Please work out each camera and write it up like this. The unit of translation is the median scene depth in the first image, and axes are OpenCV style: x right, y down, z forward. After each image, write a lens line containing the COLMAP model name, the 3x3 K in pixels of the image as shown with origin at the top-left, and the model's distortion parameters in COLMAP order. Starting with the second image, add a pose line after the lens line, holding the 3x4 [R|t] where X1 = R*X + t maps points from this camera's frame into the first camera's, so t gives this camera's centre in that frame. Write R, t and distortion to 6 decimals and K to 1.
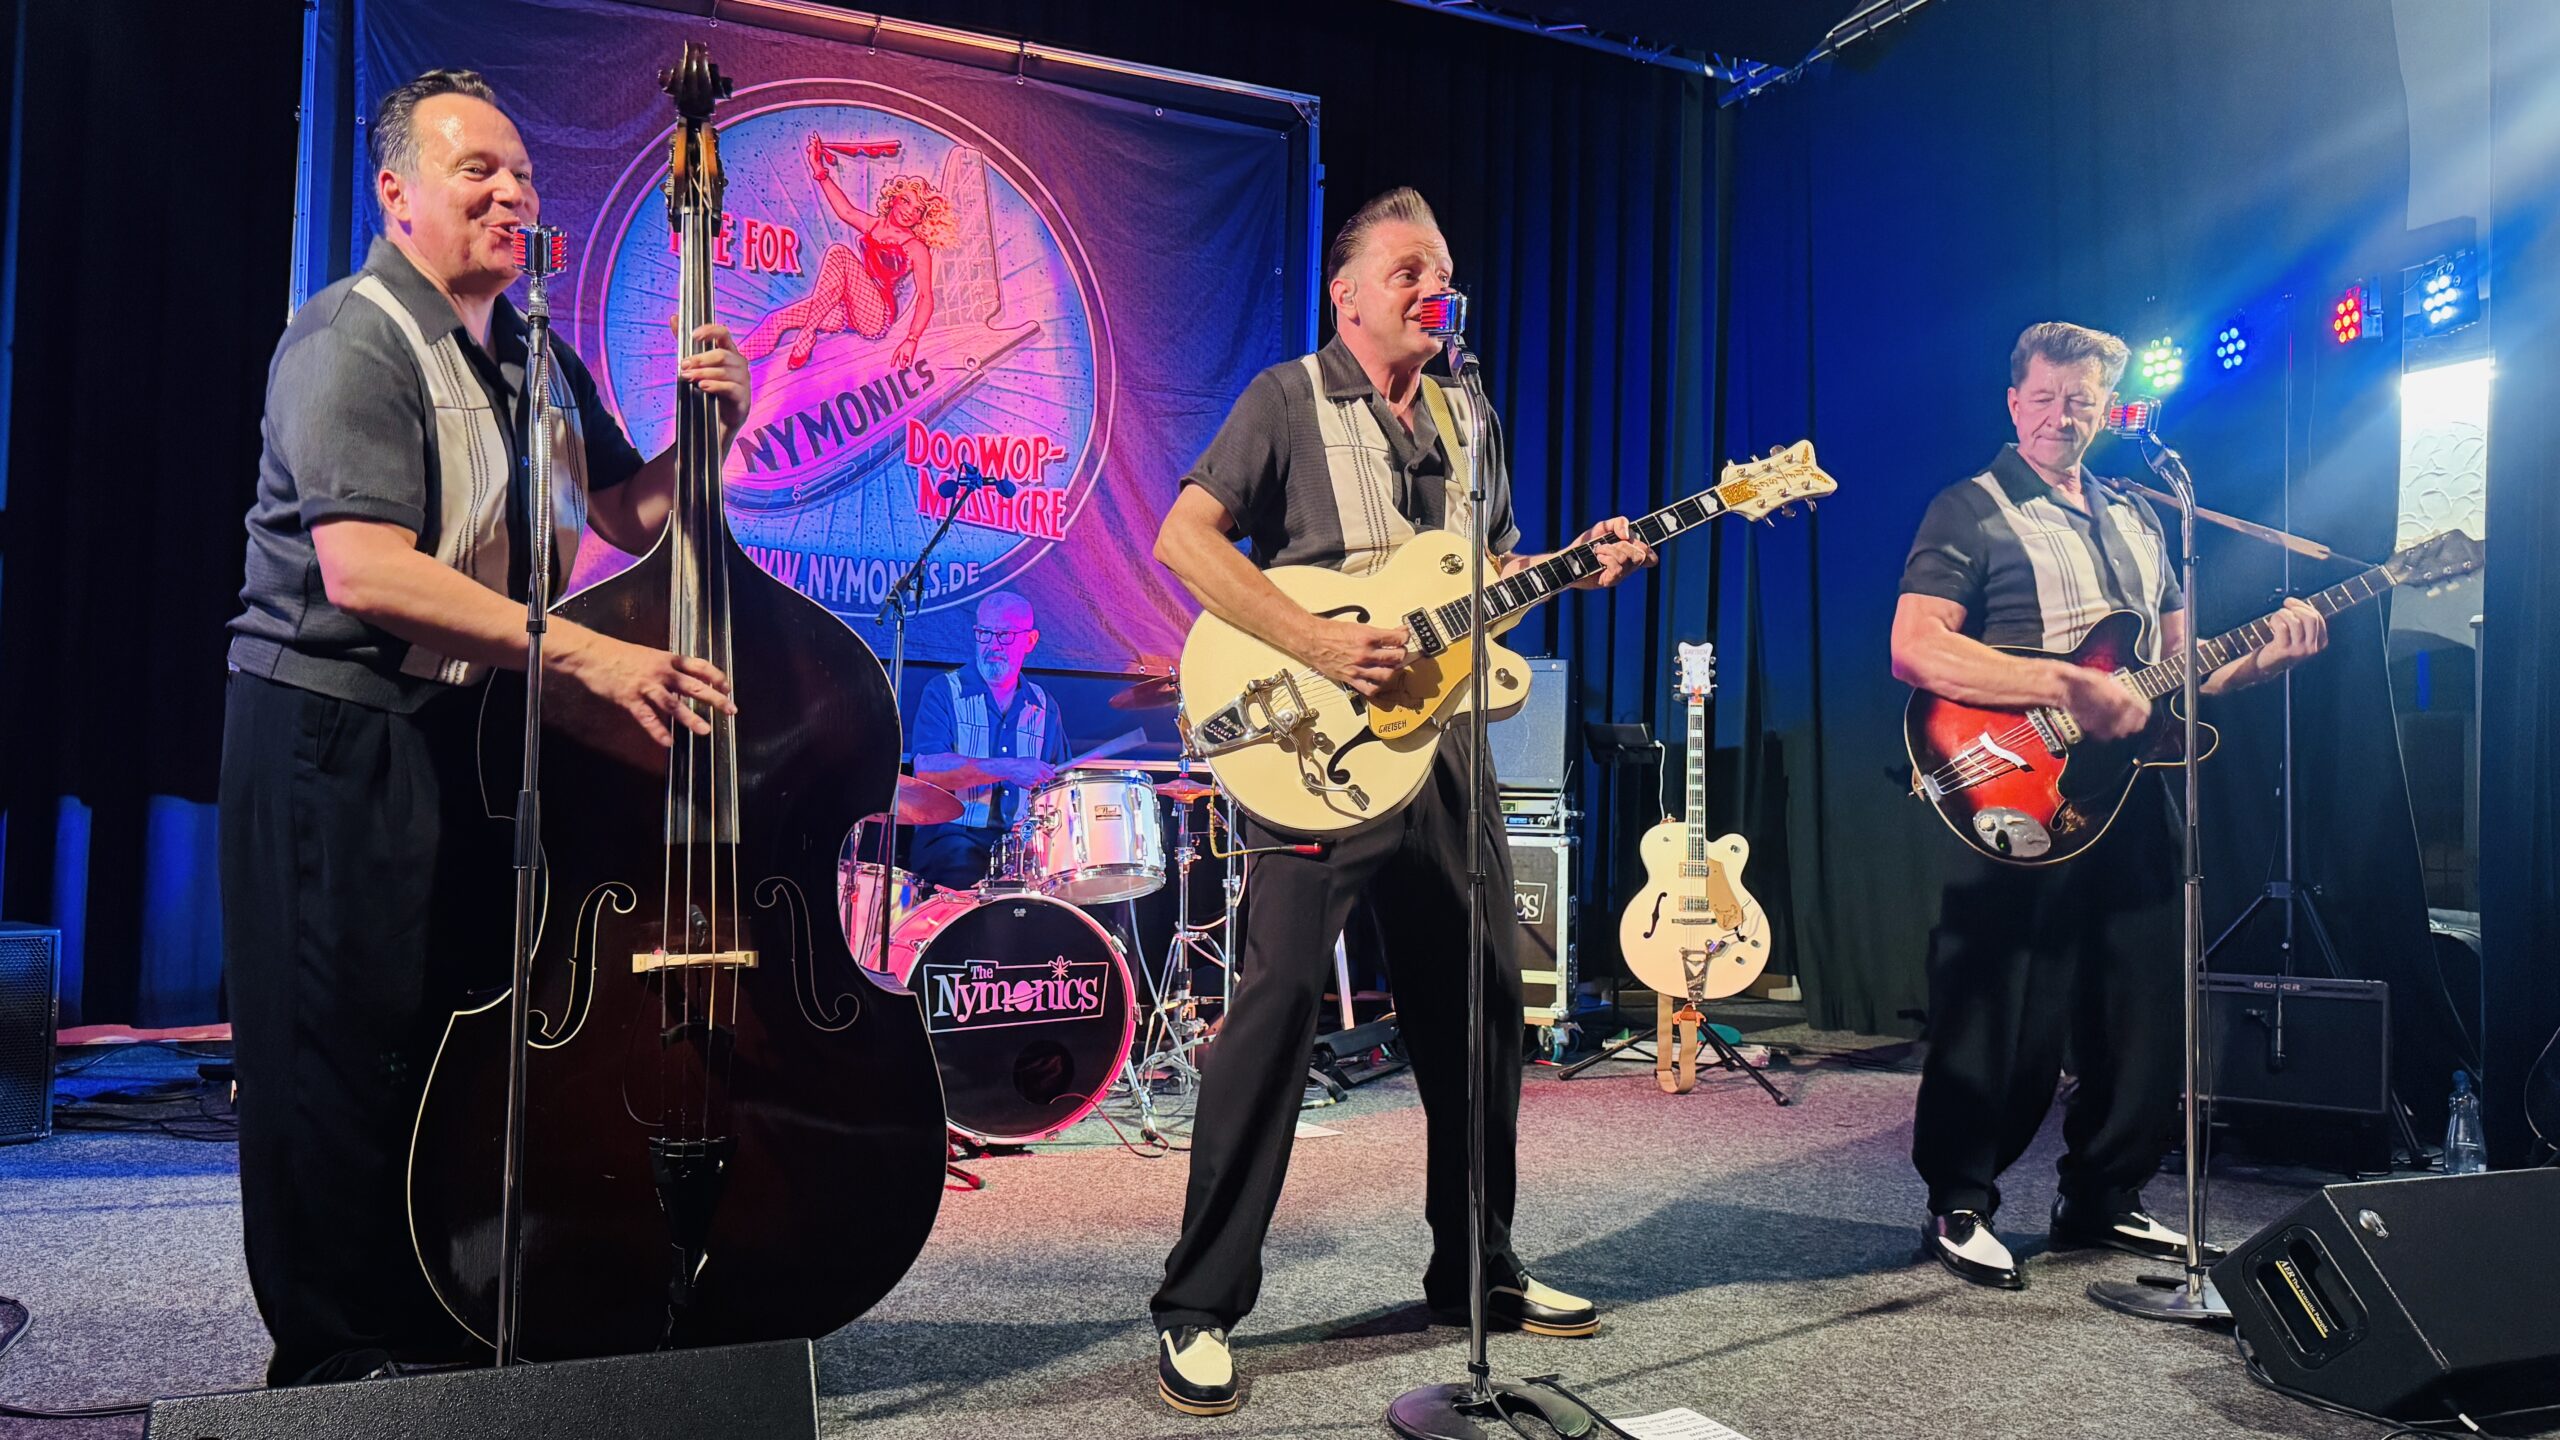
lens RADIAL K [[1798.4, 0, 1307.2], [0, 1798.4, 748.9], [0, 0, 1]] dist [0.050573, -0.062019]
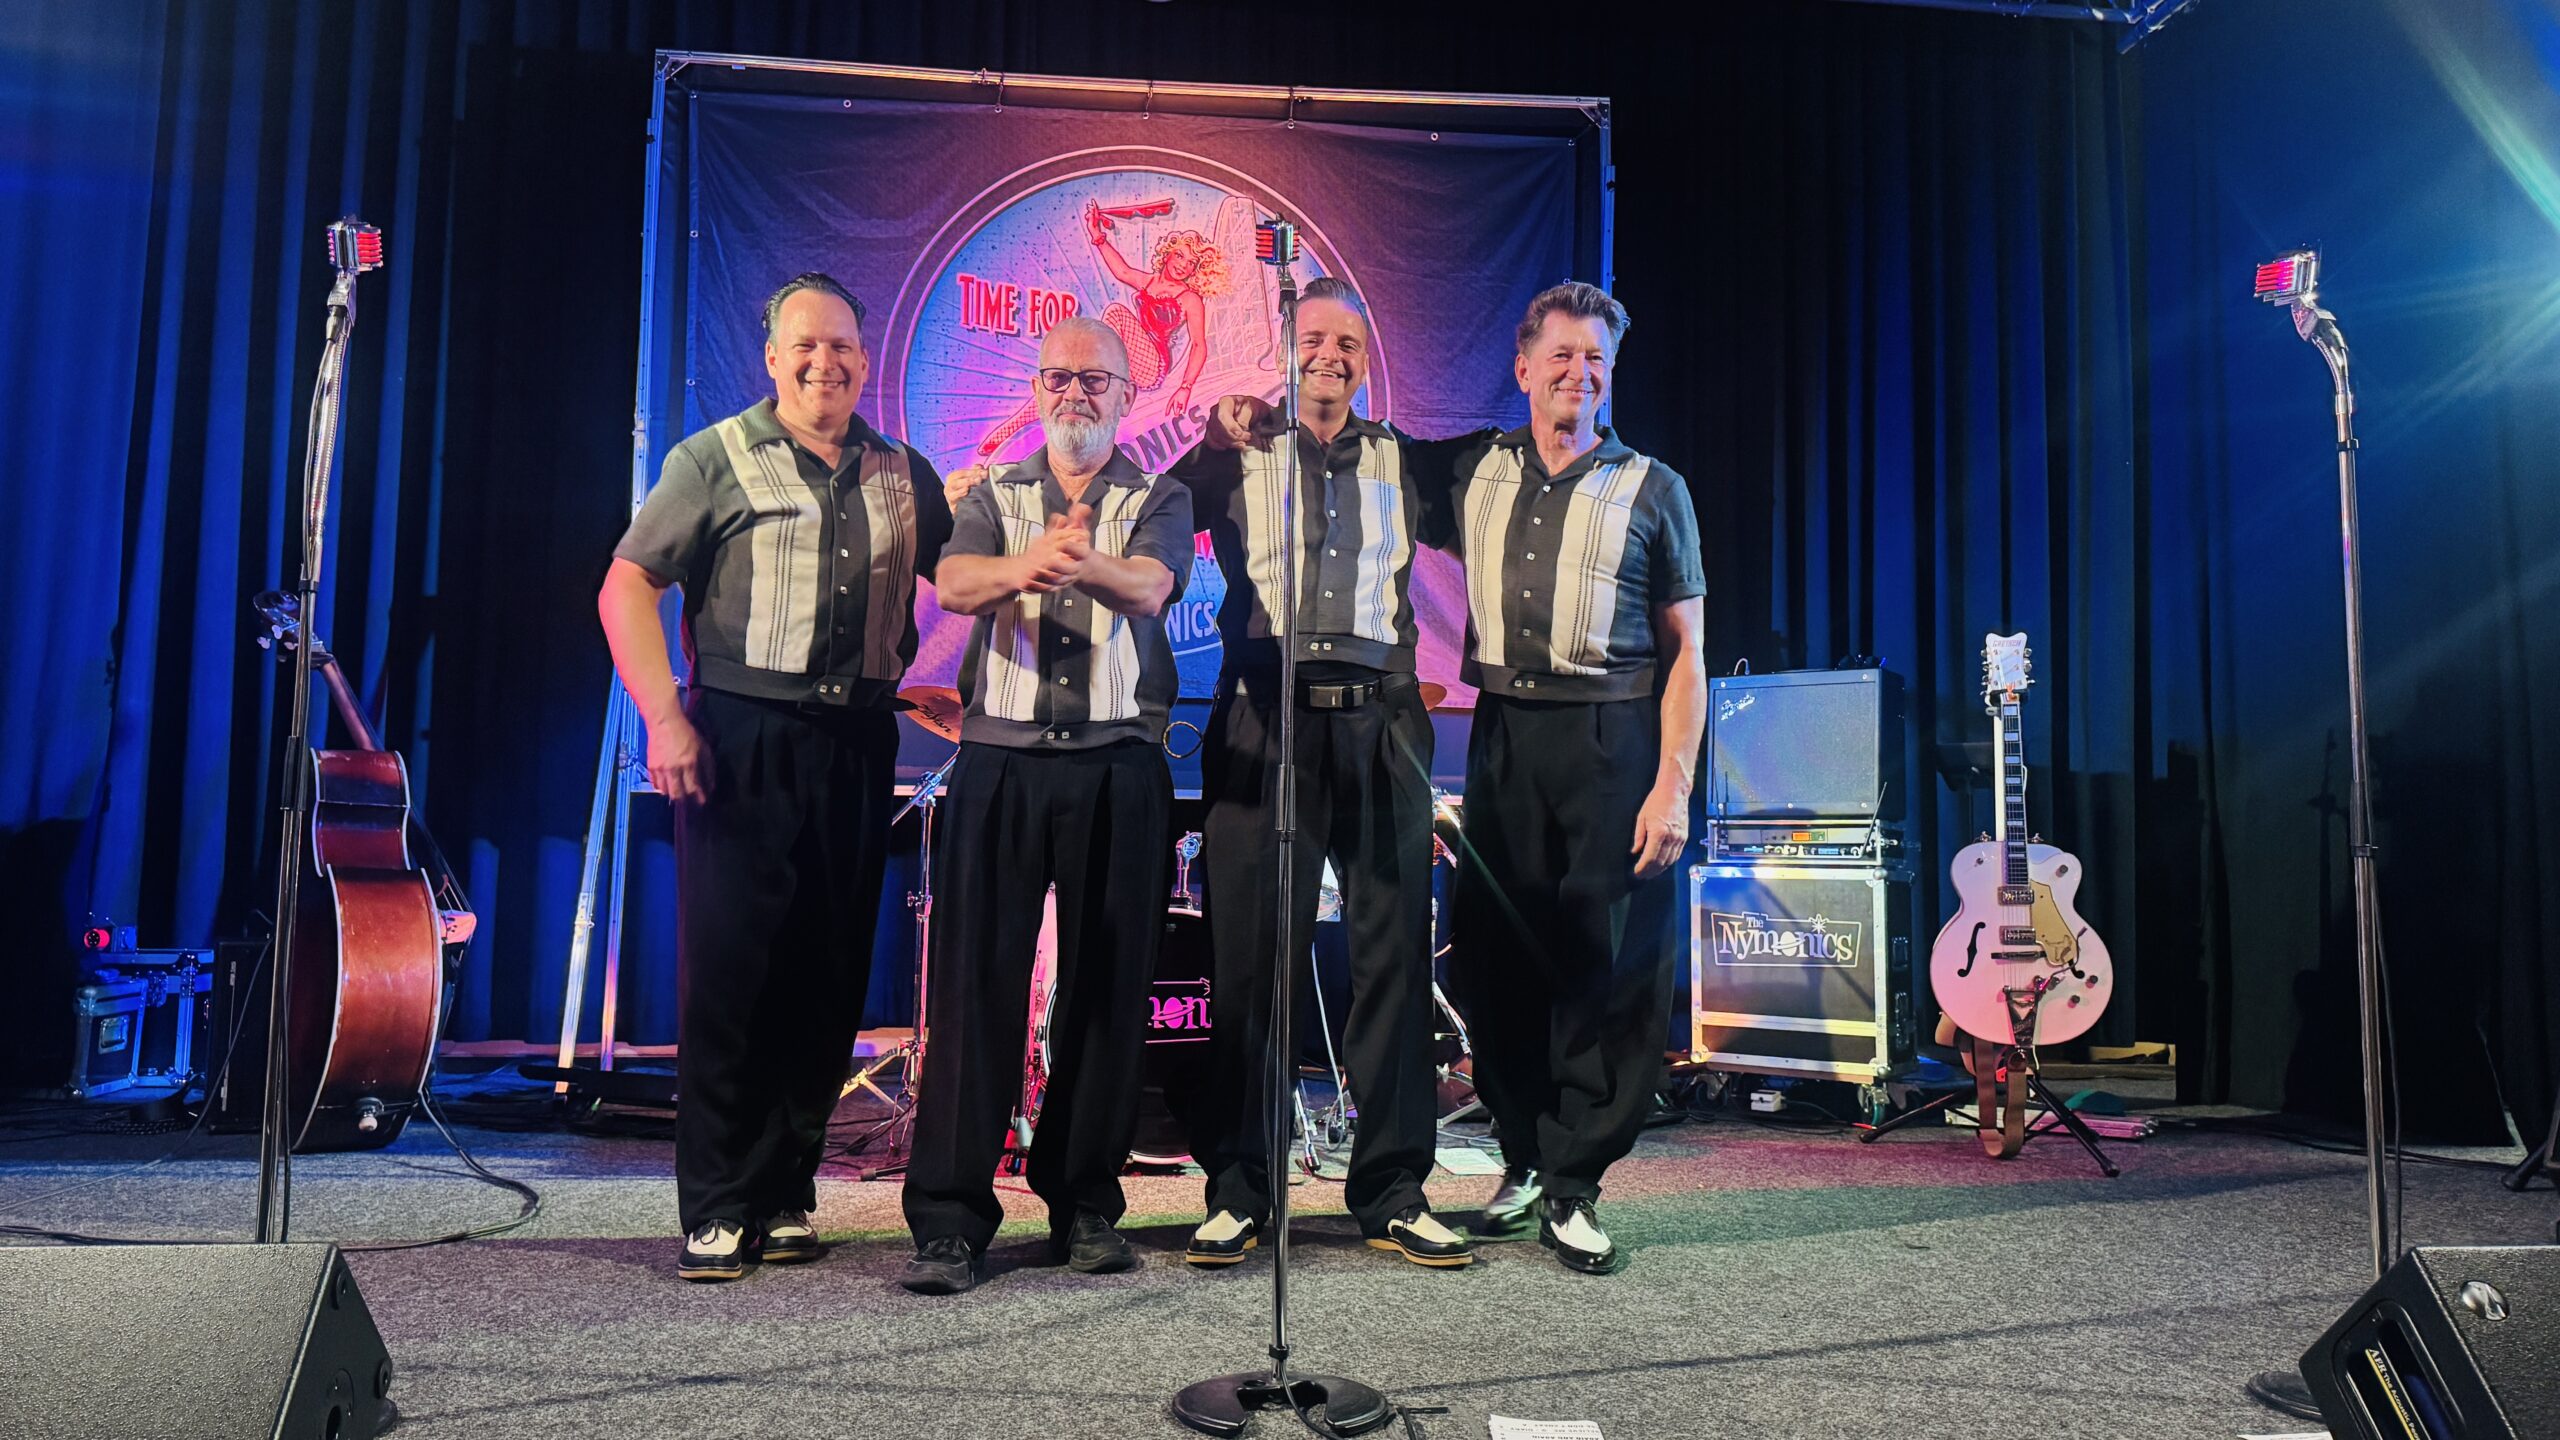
lens RADIAL K [[1798.4, 0, 1300.7], [0, 1798.4, 763.8], [0, 0, 1]] dist [0.050573, -0.062019]
pose [[0.945021, -0.034936, -0.325138, 0.175954], [0.015360, 0.997922, -0.062582, 0.052619], [0.326648, 0.054147, 0.943594, 0.080583]]
